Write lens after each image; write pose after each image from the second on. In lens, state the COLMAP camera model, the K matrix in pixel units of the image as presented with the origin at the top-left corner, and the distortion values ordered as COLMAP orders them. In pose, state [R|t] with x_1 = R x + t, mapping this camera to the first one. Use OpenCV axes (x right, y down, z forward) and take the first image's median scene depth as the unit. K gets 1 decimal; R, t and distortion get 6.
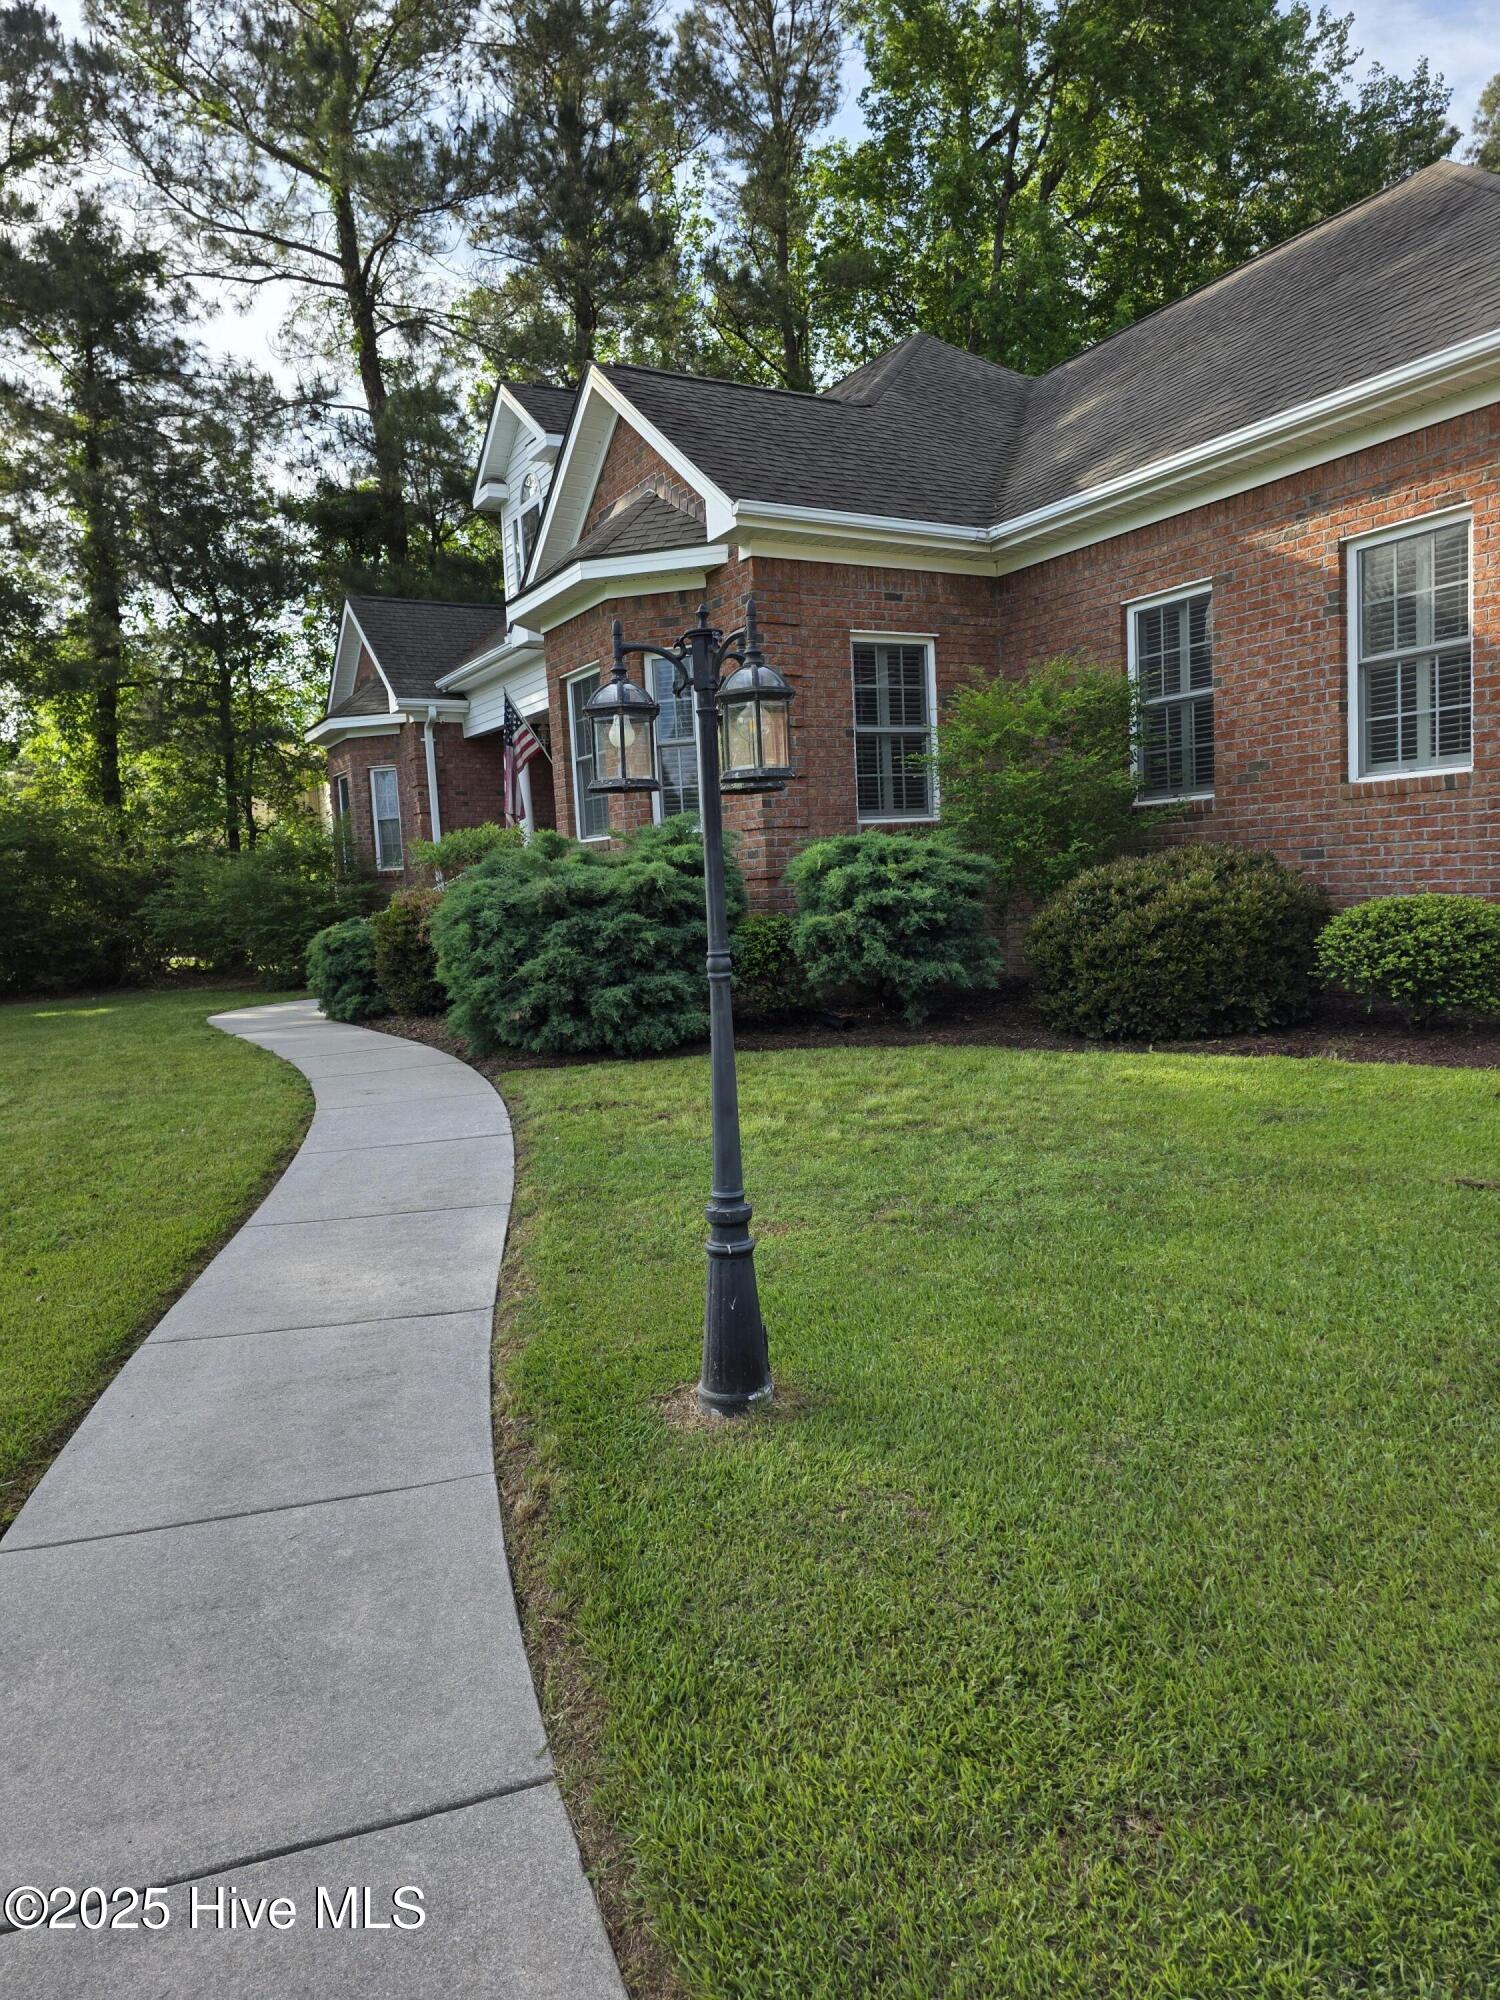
lens RADIAL K [[1349.2, 0, 747.8], [0, 1349.2, 985.9], [0, 0, 1]] dist [0.047259, -0.008132]
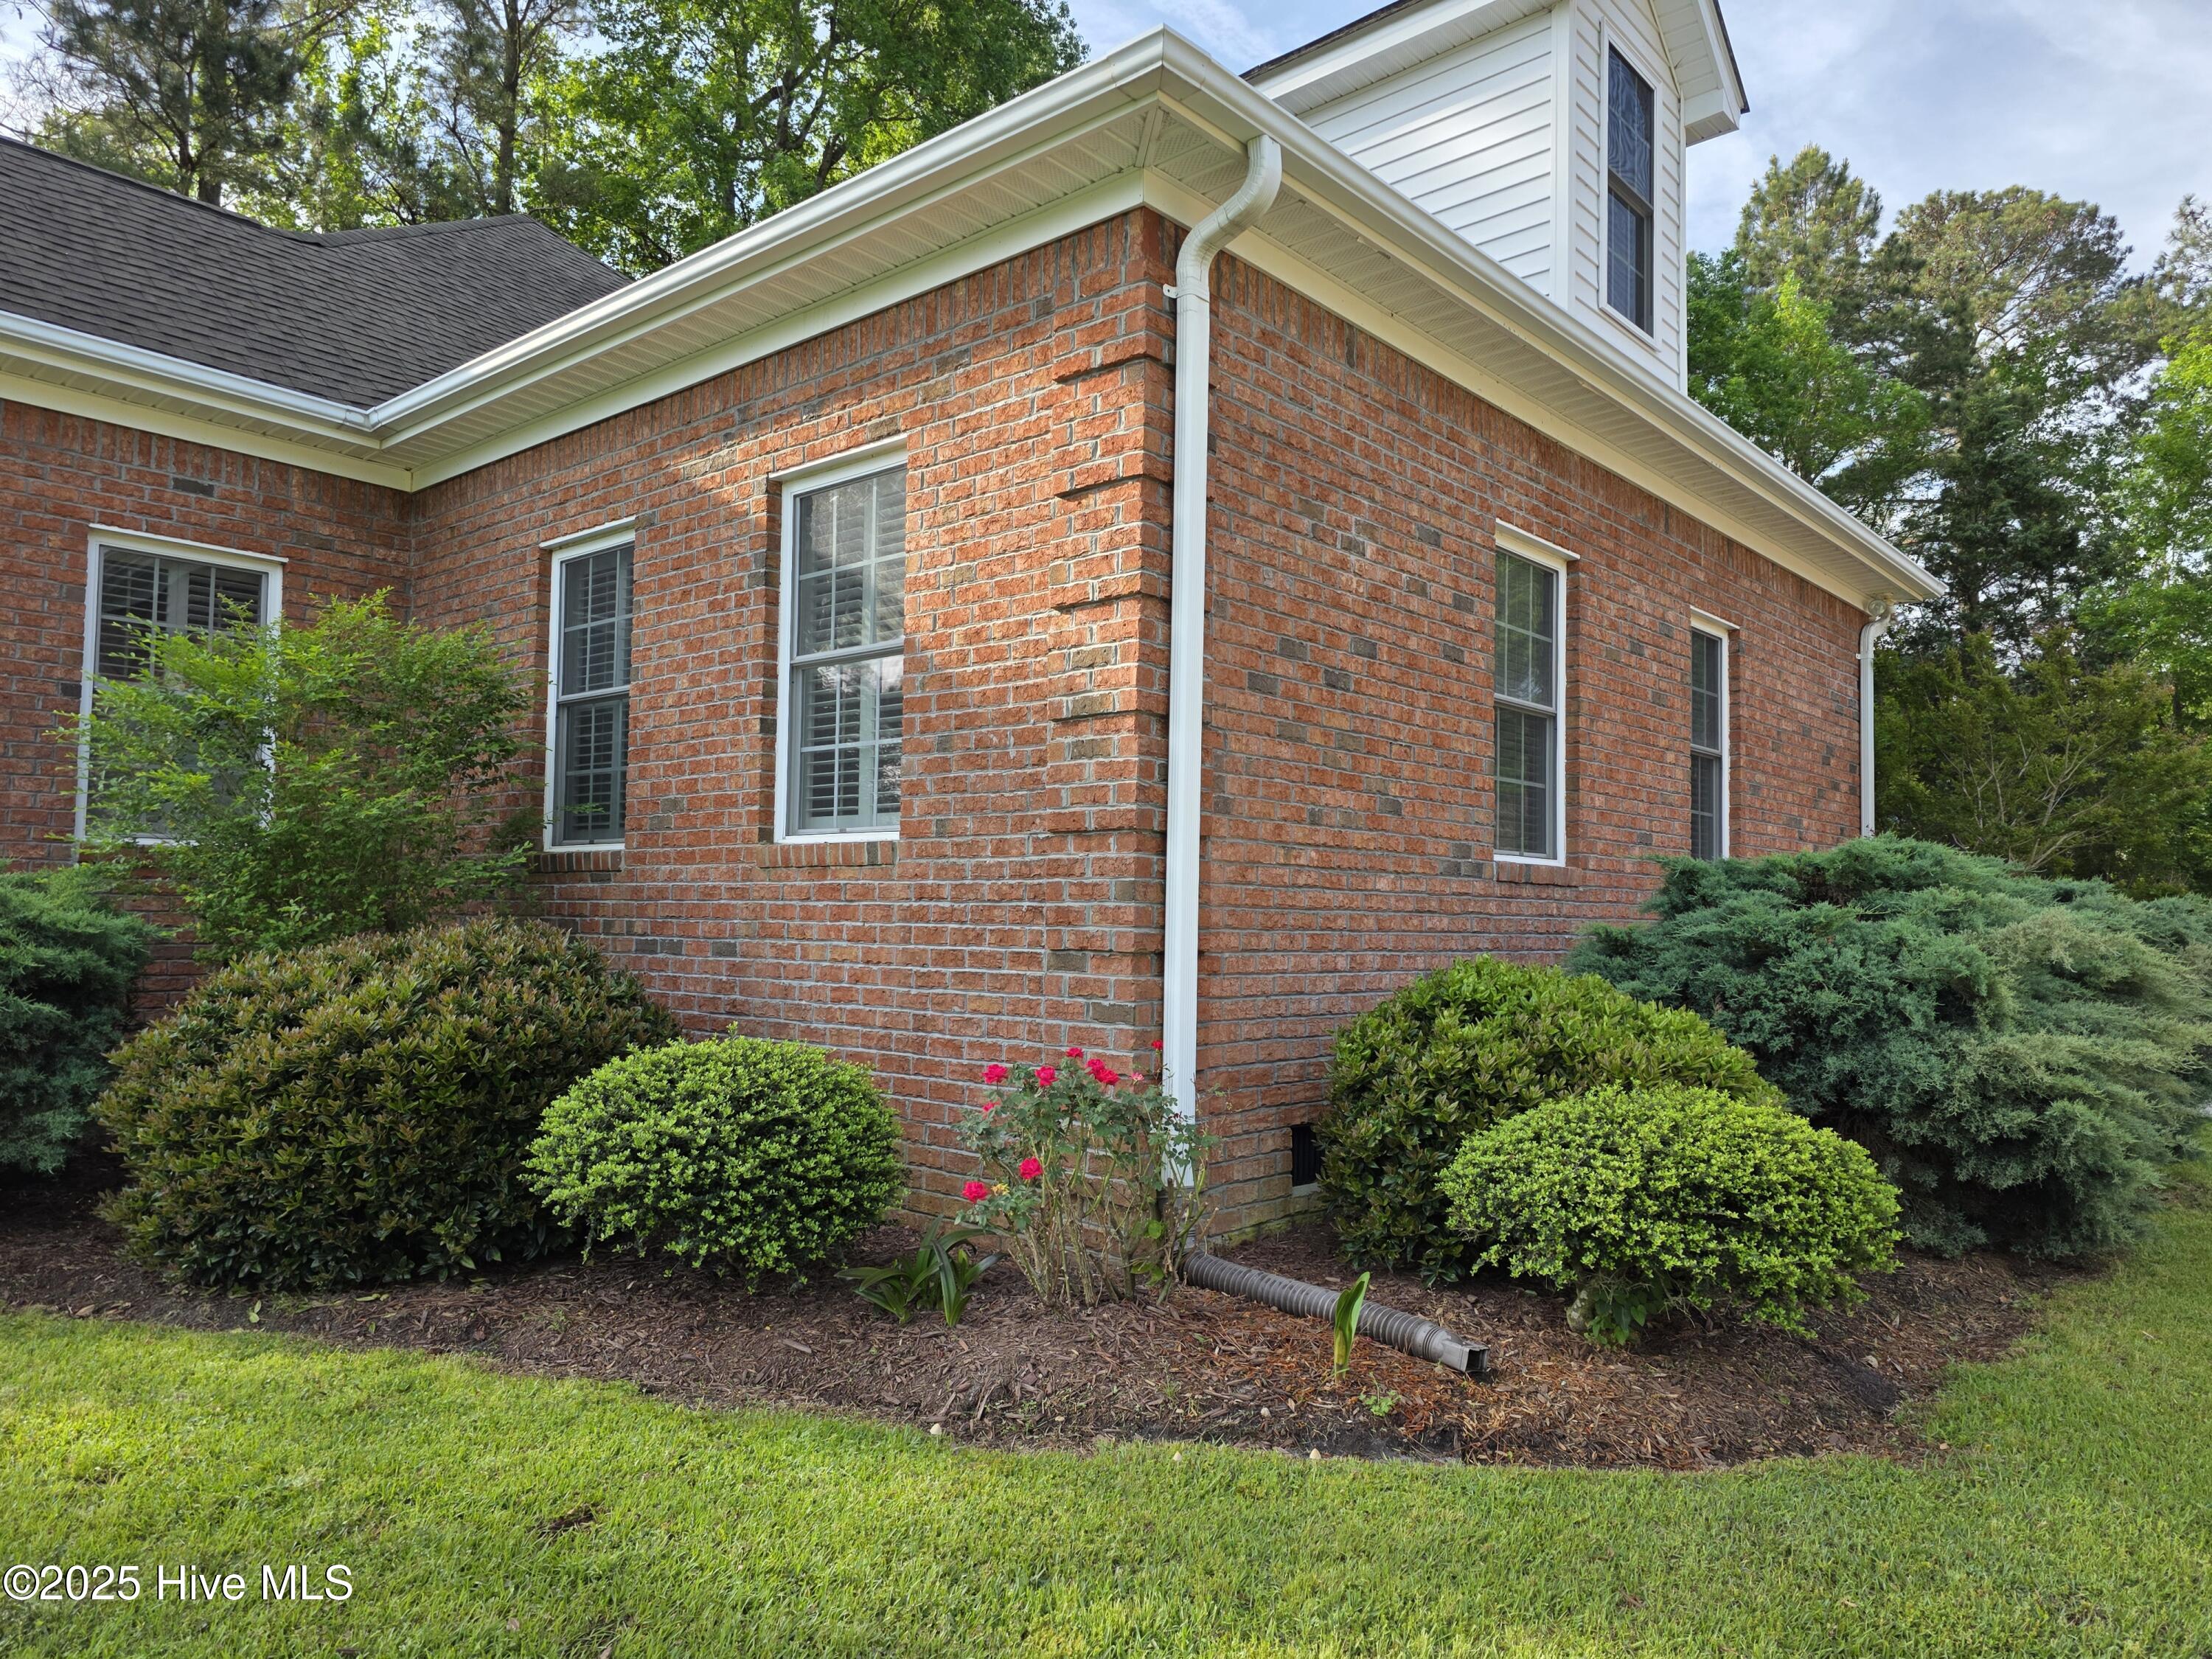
lens RADIAL K [[1492.2, 0, 1107.2], [0, 1492.2, 848.3], [0, 0, 1]] dist [0.047259, -0.008132]
pose [[0.941021, 0.083086, 0.327988, 0.360273], [-0.039282, 0.989654, -0.137995, -0.055631], [-0.336060, 0.116972, 0.934549, 0.289885]]
